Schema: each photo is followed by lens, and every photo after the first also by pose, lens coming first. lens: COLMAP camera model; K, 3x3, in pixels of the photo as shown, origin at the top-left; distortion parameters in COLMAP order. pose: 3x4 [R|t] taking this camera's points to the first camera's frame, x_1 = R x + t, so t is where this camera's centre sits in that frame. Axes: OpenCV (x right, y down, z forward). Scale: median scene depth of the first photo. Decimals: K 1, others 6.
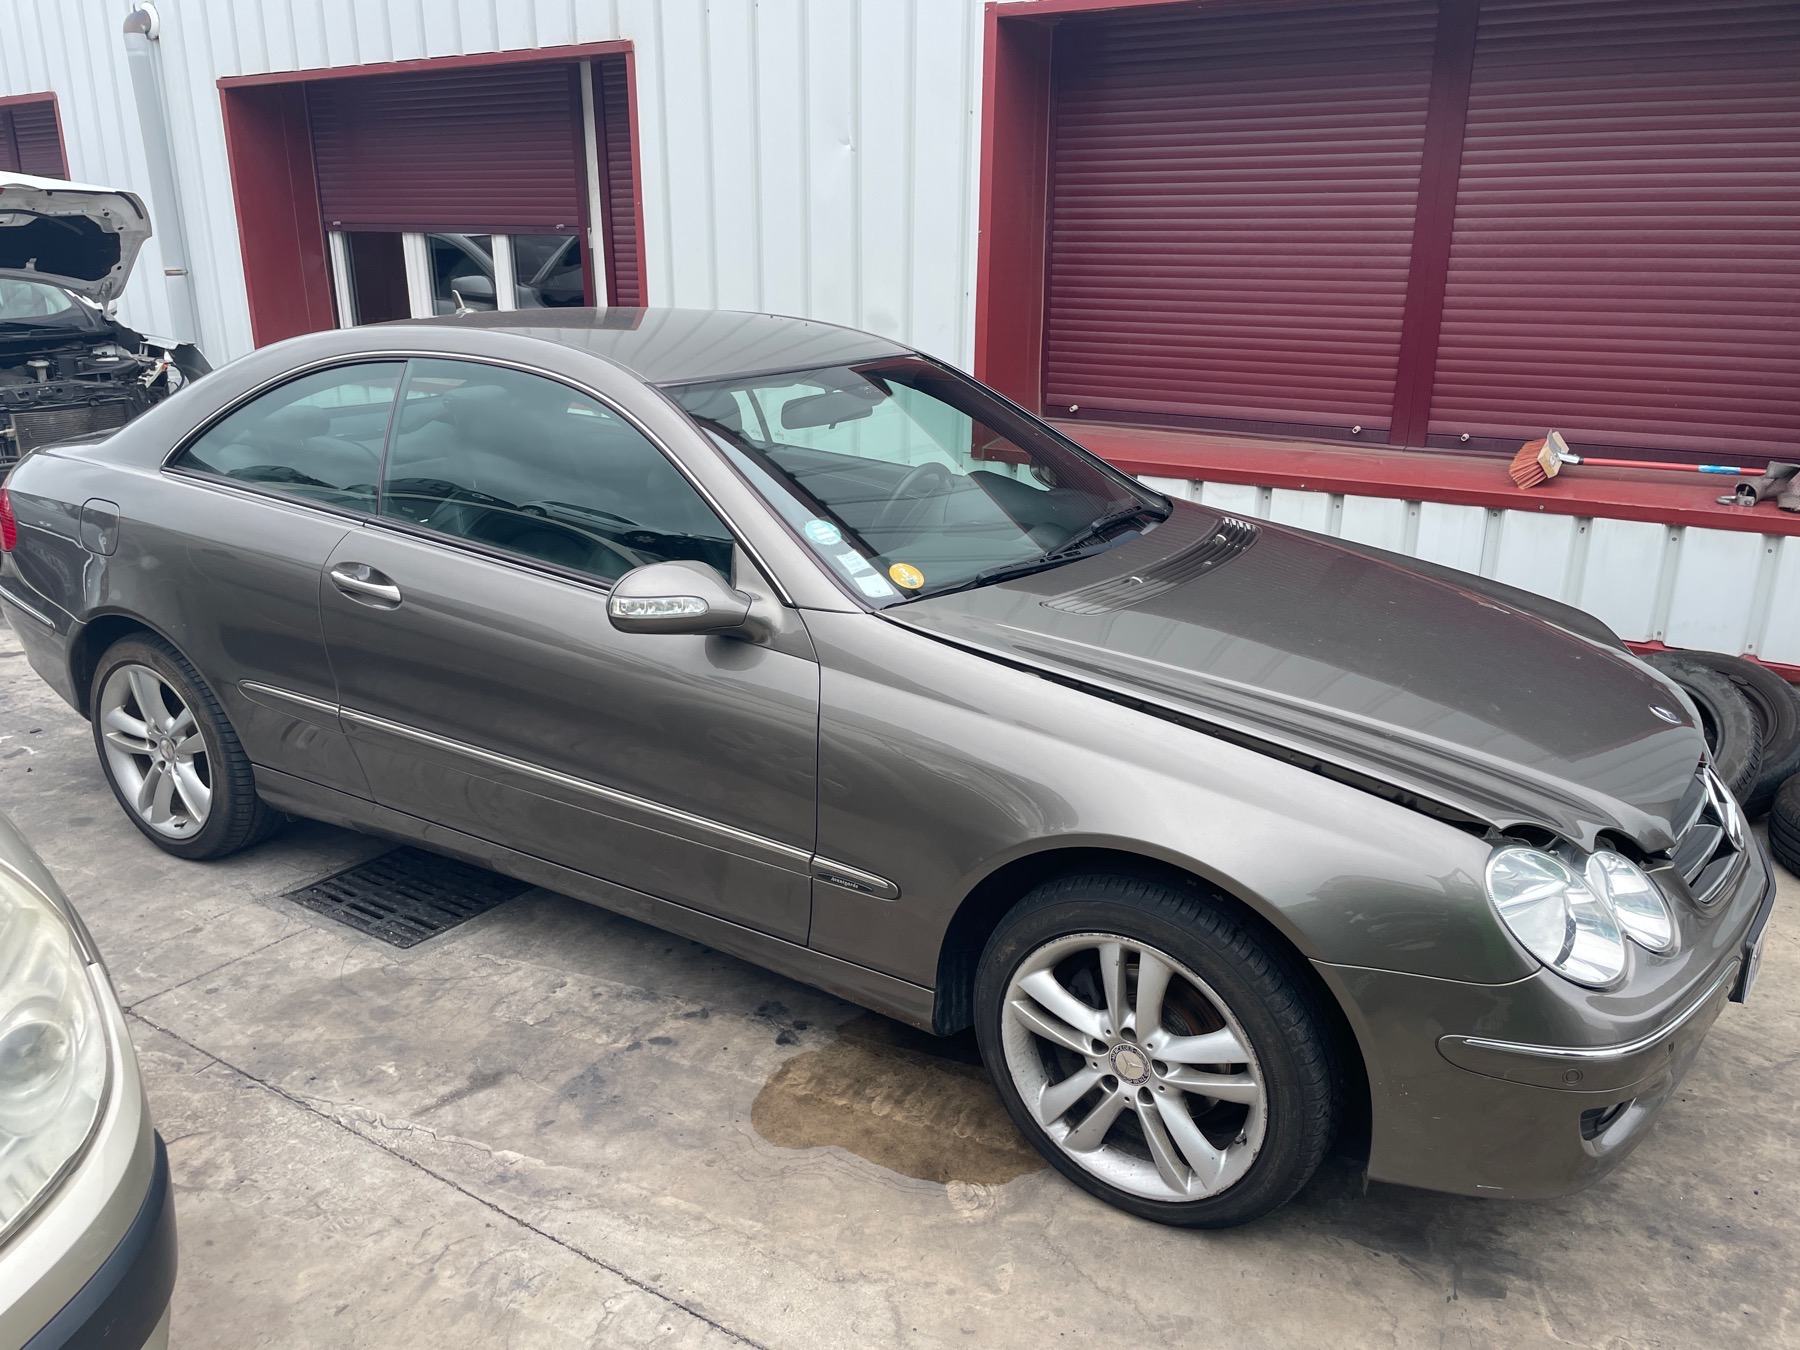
lens RADIAL K [[1370.5, 0, 884.9], [0, 1370.5, 678.6], [0, 0, 1]] dist [0.078806, -0.106222]
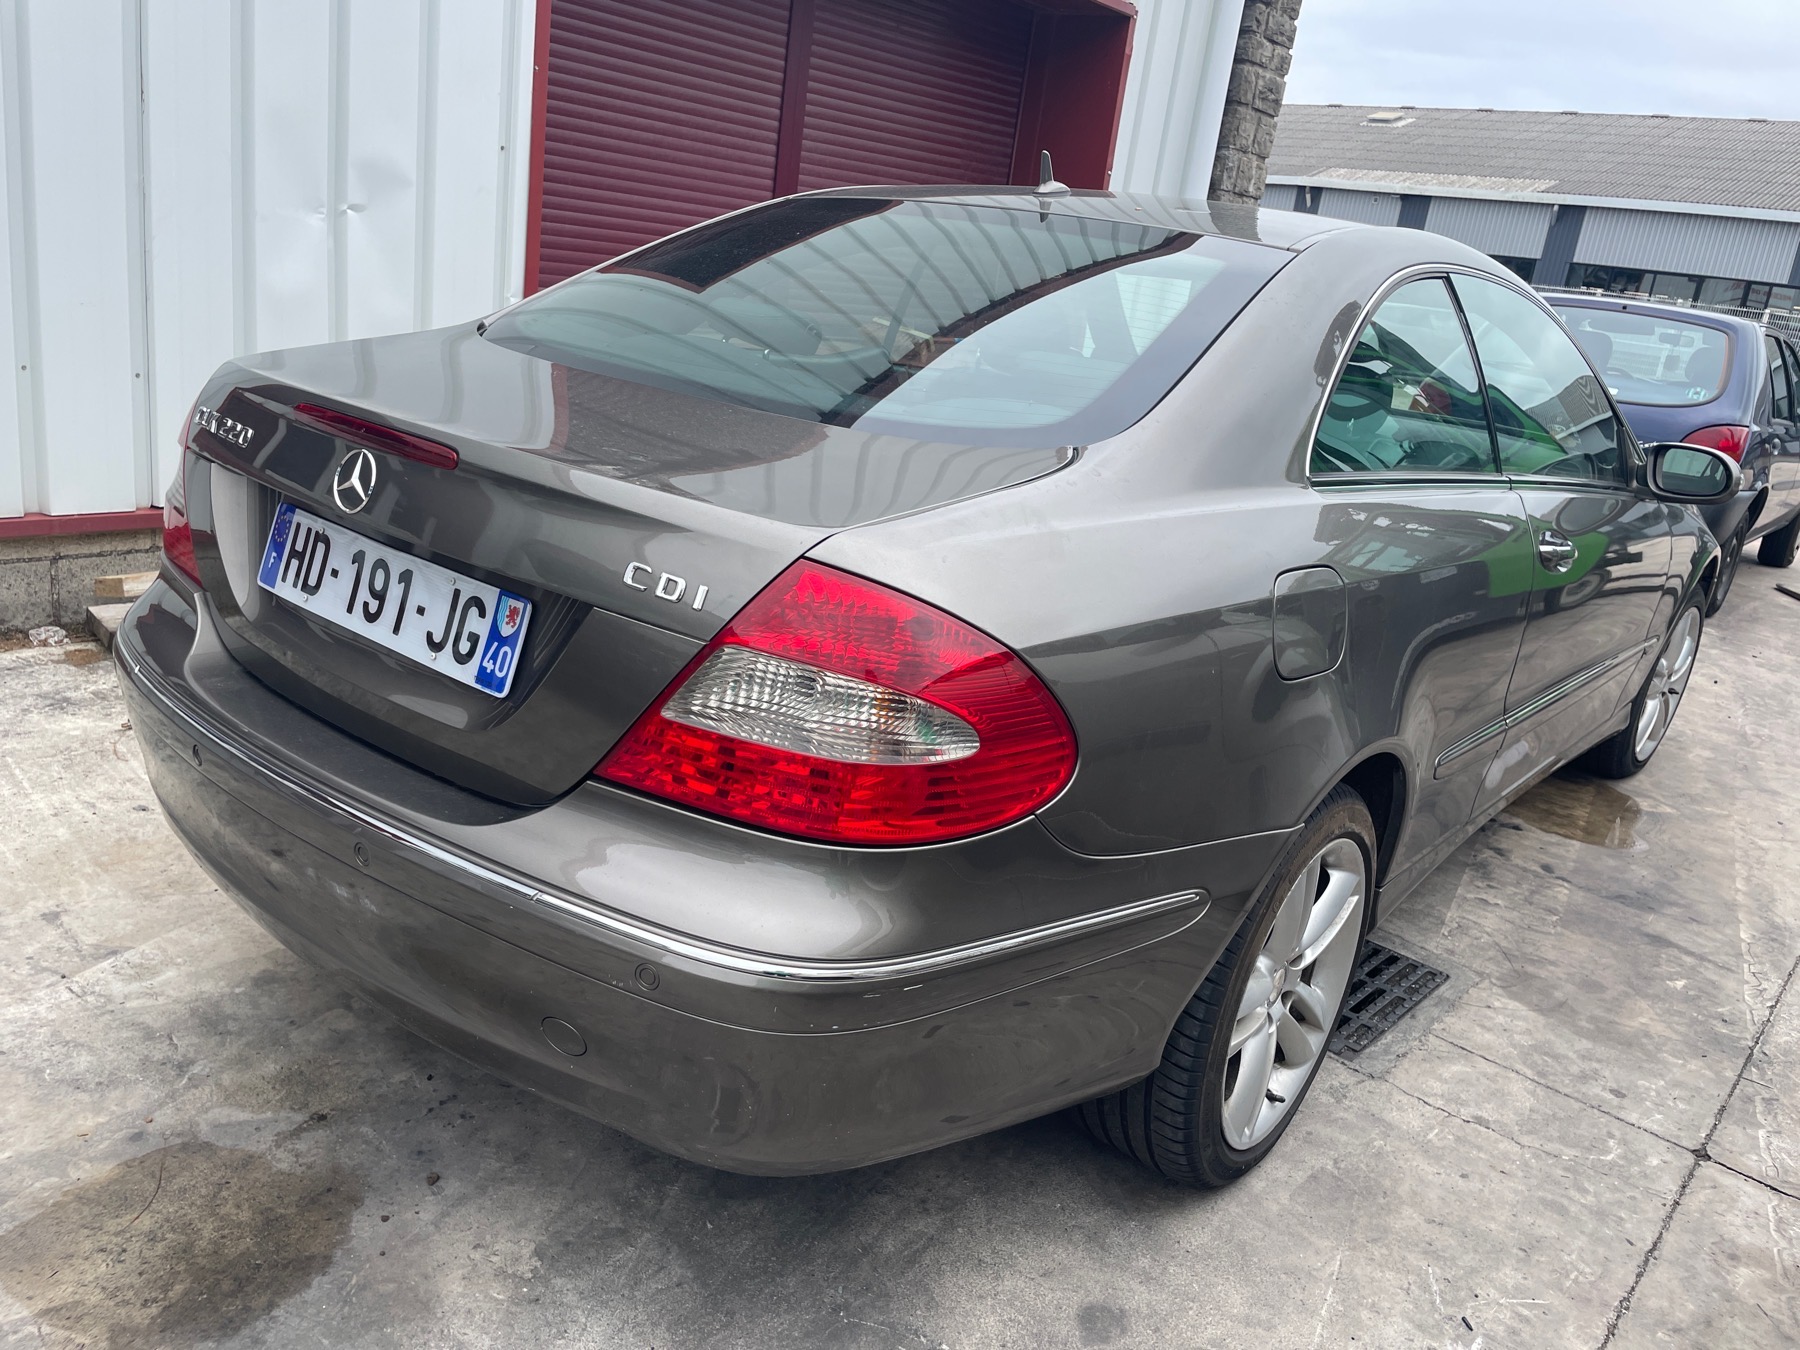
lens RADIAL K [[1370.5, 0, 897.2], [0, 1370.5, 669.6], [0, 0, 1]] dist [0.078806, -0.106222]
pose [[0.121759, -0.280344, 0.952146, -1.300341], [0.190165, 0.948101, 0.254835, -0.301831], [-0.974173, 0.150036, 0.168751, 1.311093]]
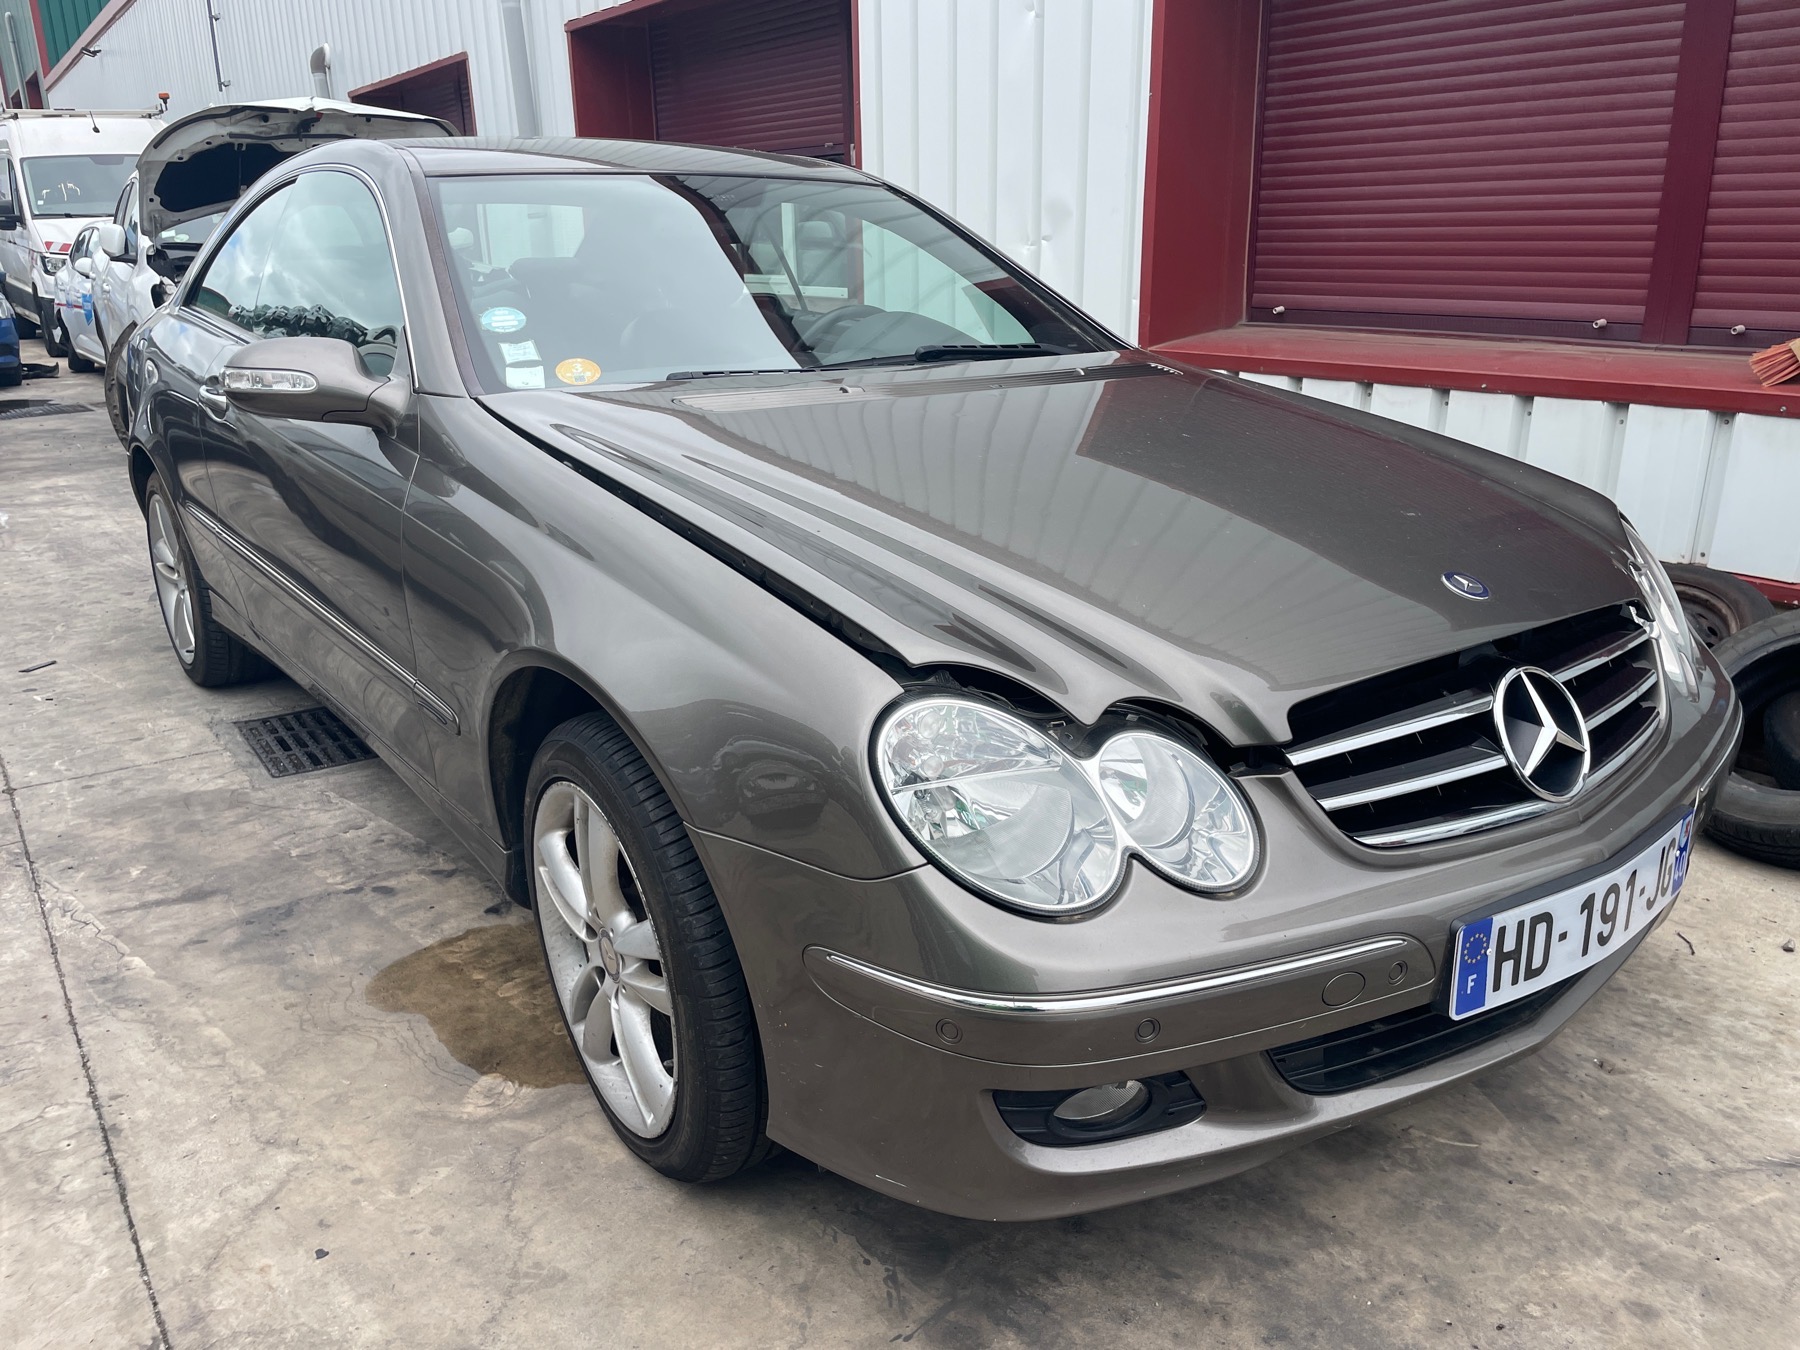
lens RADIAL K [[1370.5, 0, 903.7], [0, 1370.5, 686.3], [0, 0, 1]] dist [0.078806, -0.106222]
pose [[0.932847, 0.096545, -0.347095, 0.472144], [-0.094915, 0.995248, 0.021737, 0.073138], [0.347544, 0.012667, 0.937578, 0.247977]]
